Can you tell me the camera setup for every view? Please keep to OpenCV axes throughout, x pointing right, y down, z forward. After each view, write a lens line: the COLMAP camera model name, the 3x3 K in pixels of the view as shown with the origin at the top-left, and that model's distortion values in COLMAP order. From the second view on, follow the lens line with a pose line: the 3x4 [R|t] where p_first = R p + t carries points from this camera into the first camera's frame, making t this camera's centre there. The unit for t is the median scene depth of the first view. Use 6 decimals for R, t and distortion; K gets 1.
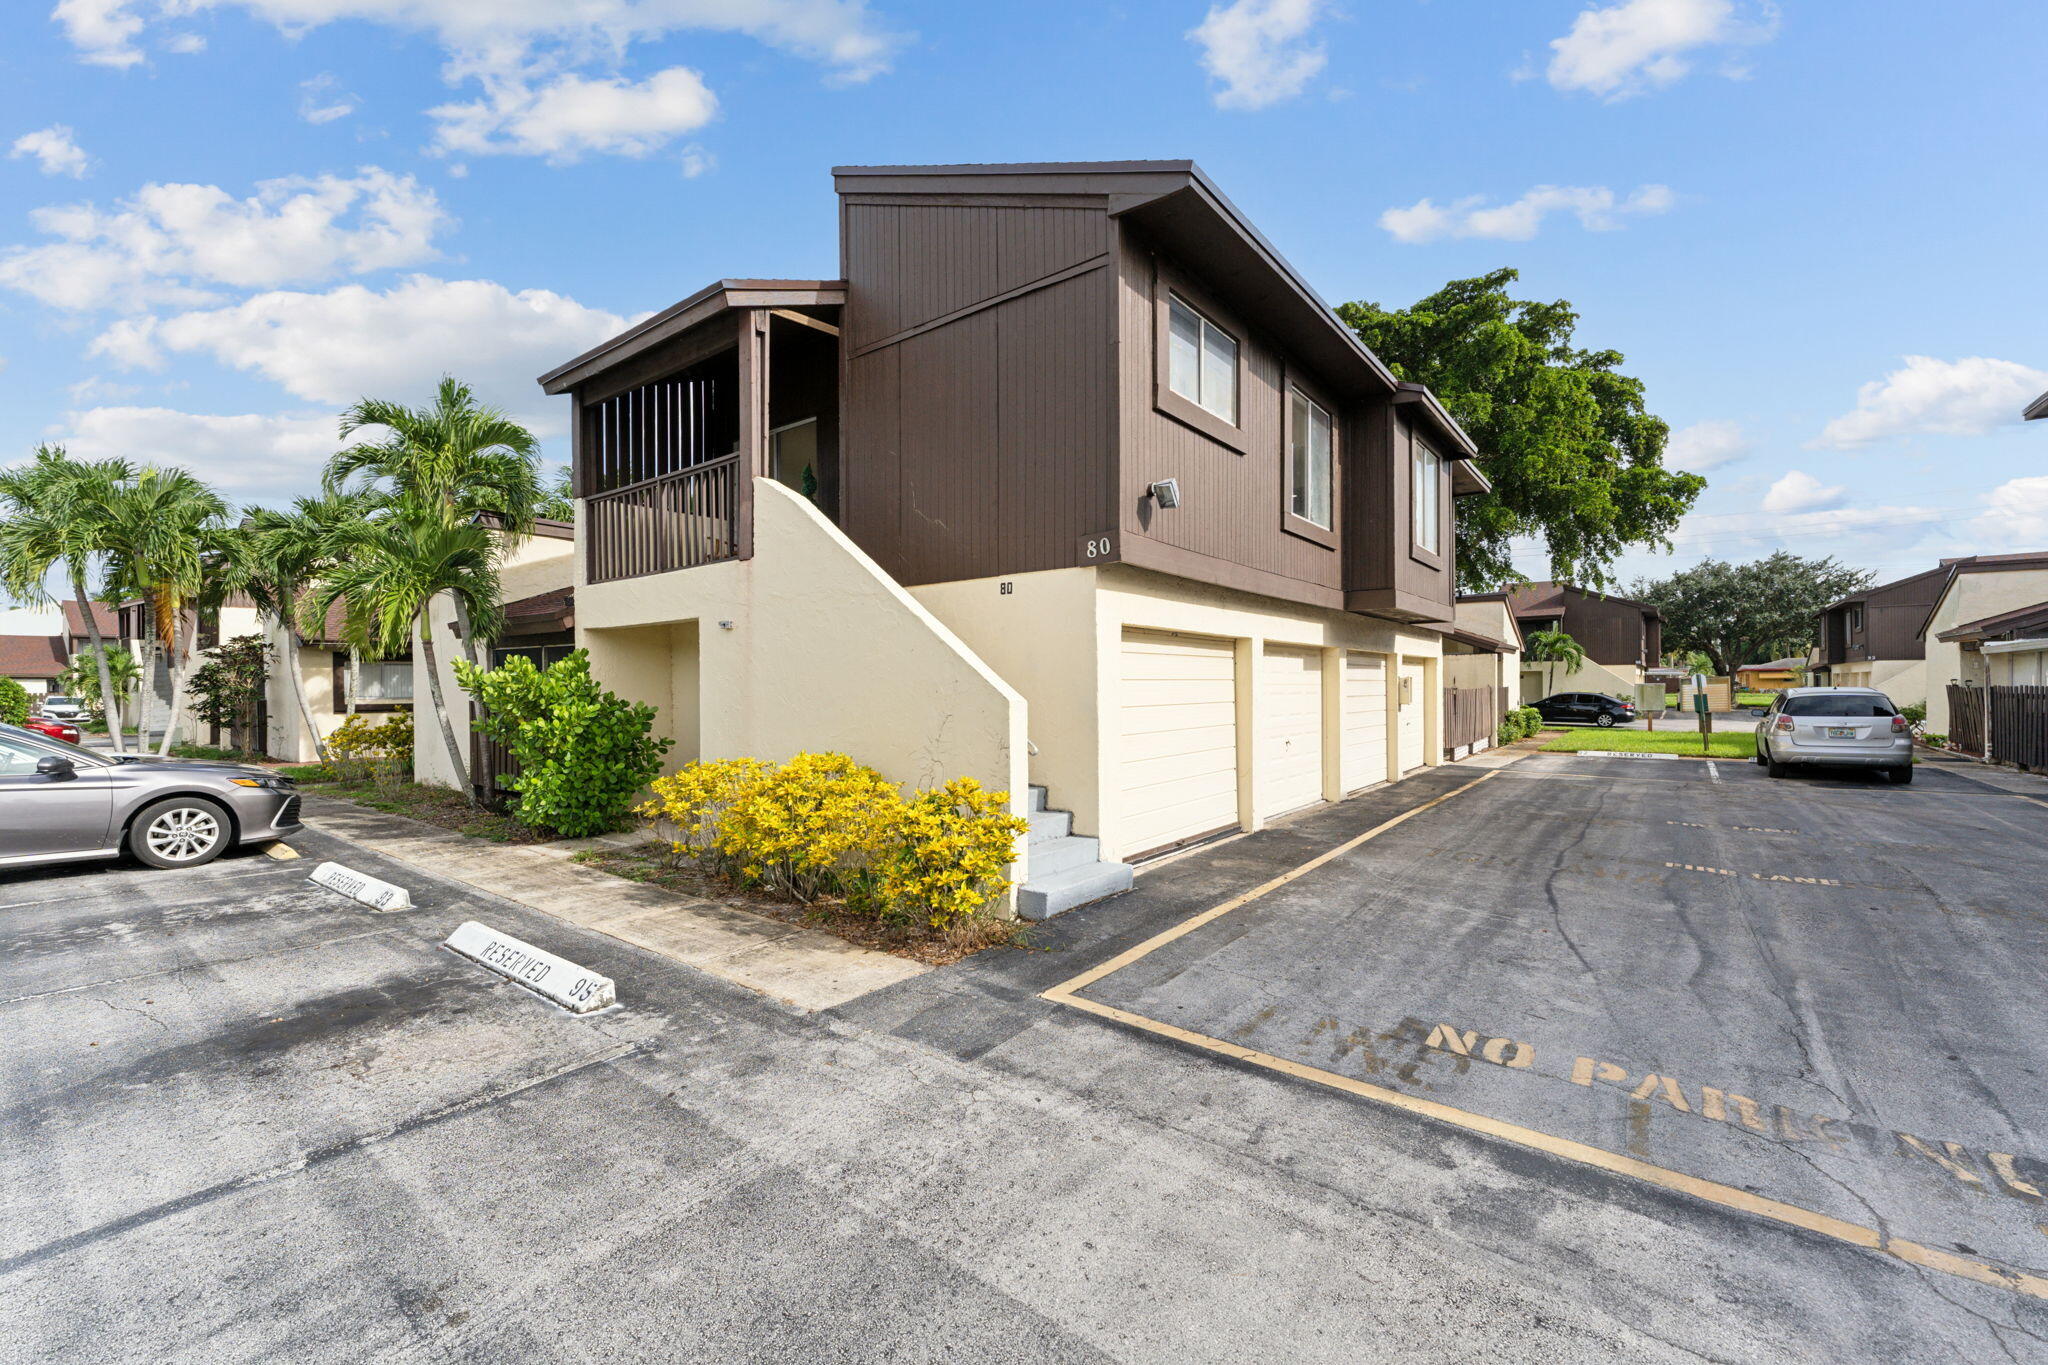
lens RADIAL K [[828.4, 0, 1025.7], [0, 828.4, 686.5], [0, 0, 1]] dist [-0.002653, -0.000233]
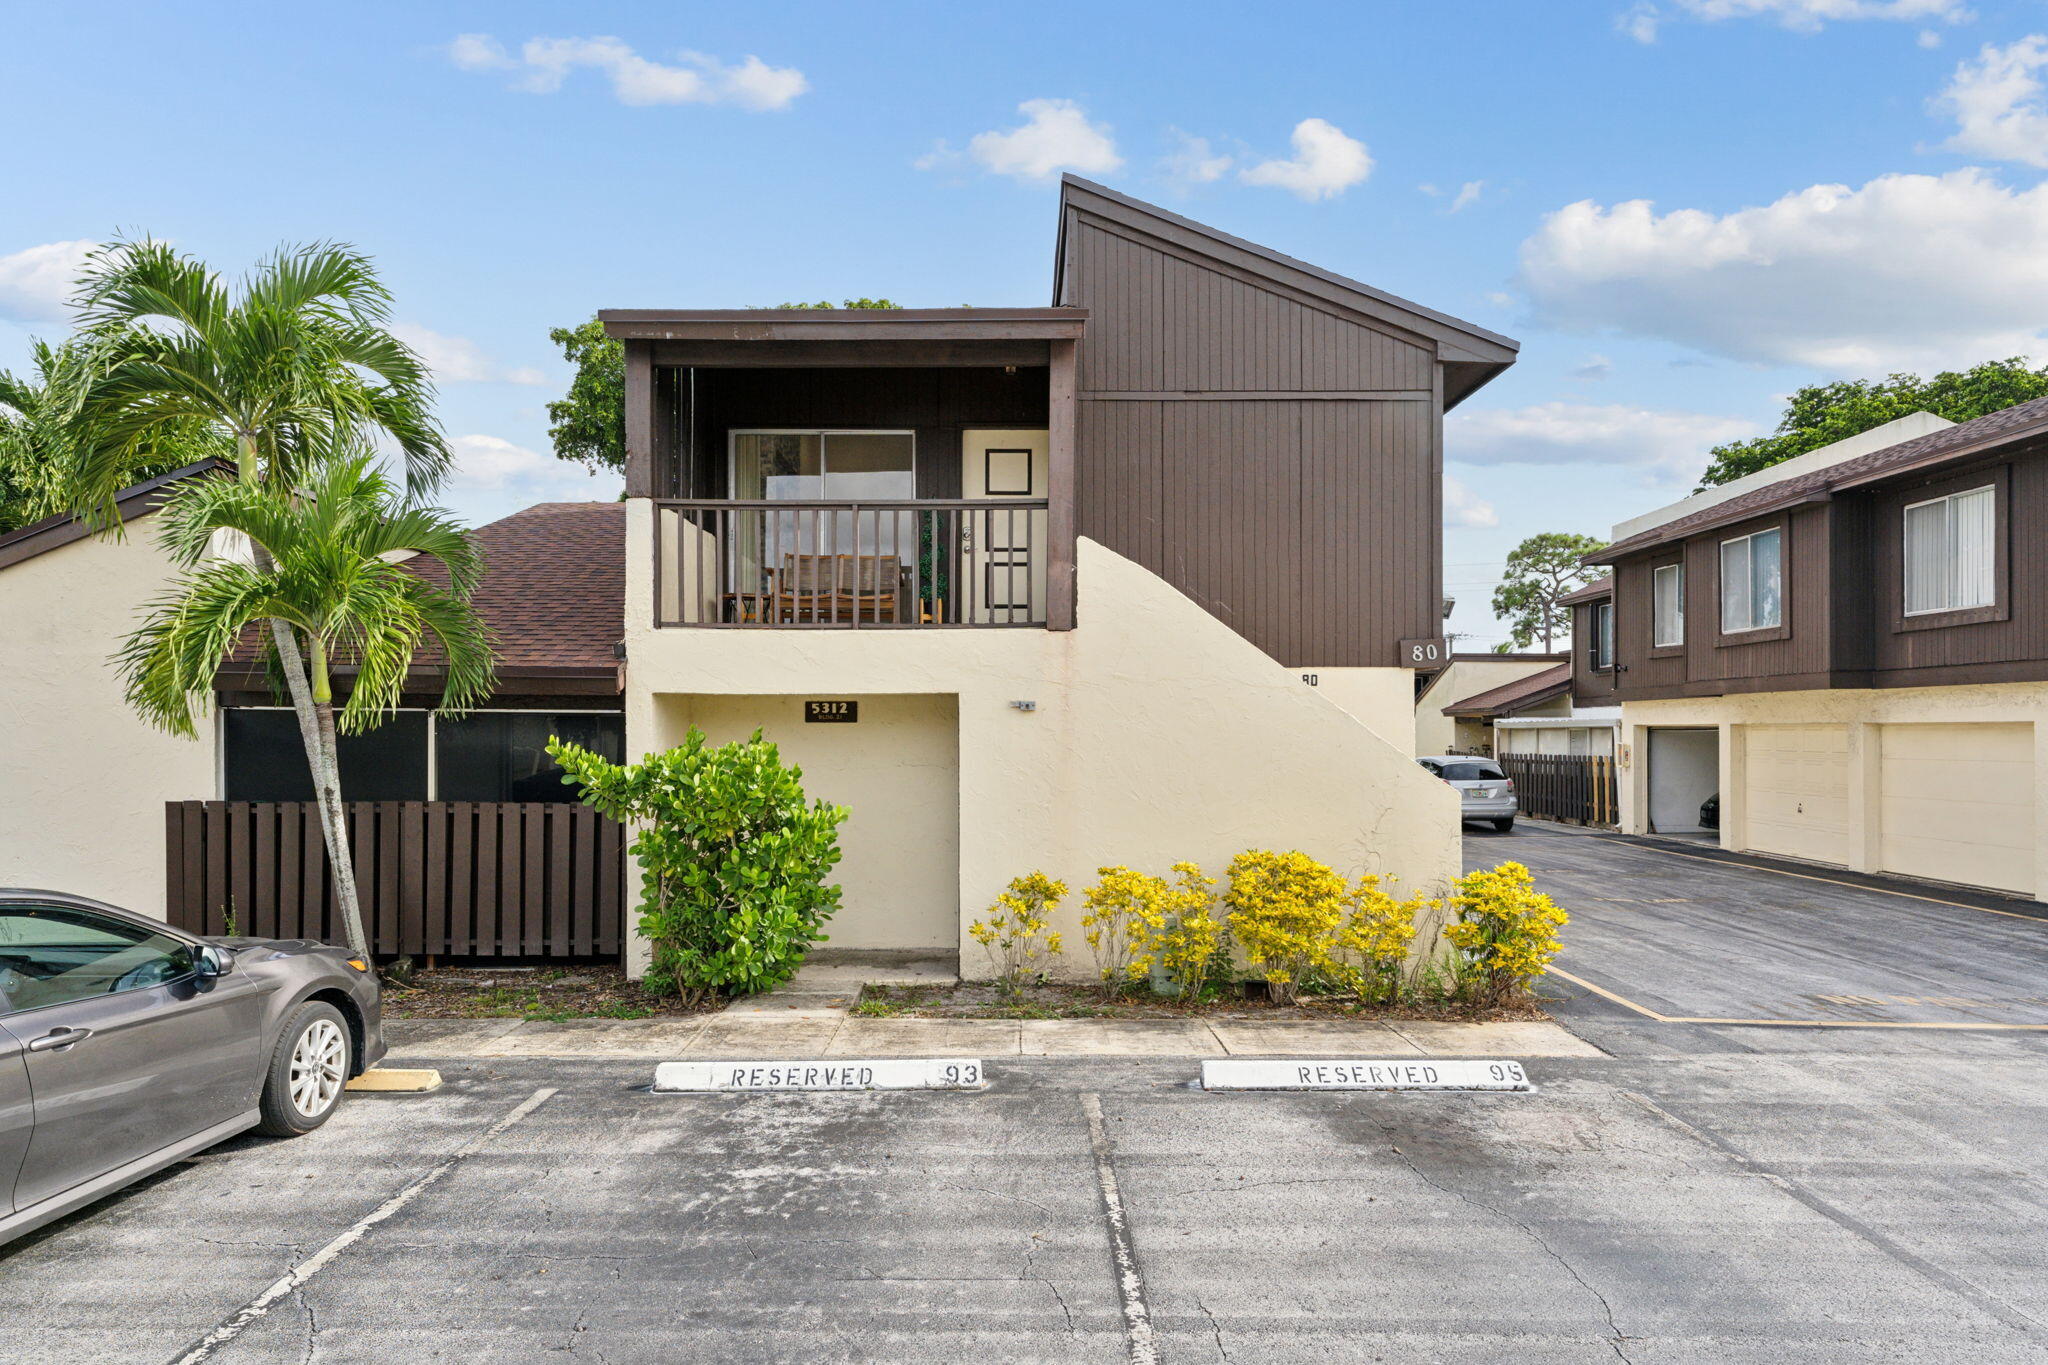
lens RADIAL K [[1133.0, 0, 1020.9], [0, 1133.0, 726.0], [0, 0, 1]] dist [0.001452, -0.000960]
pose [[0.789522, 0.010064, 0.613640, -1.684369], [-0.004337, 0.999932, -0.010818, -0.065933], [-0.613707, 0.005880, 0.789512, 0.170862]]
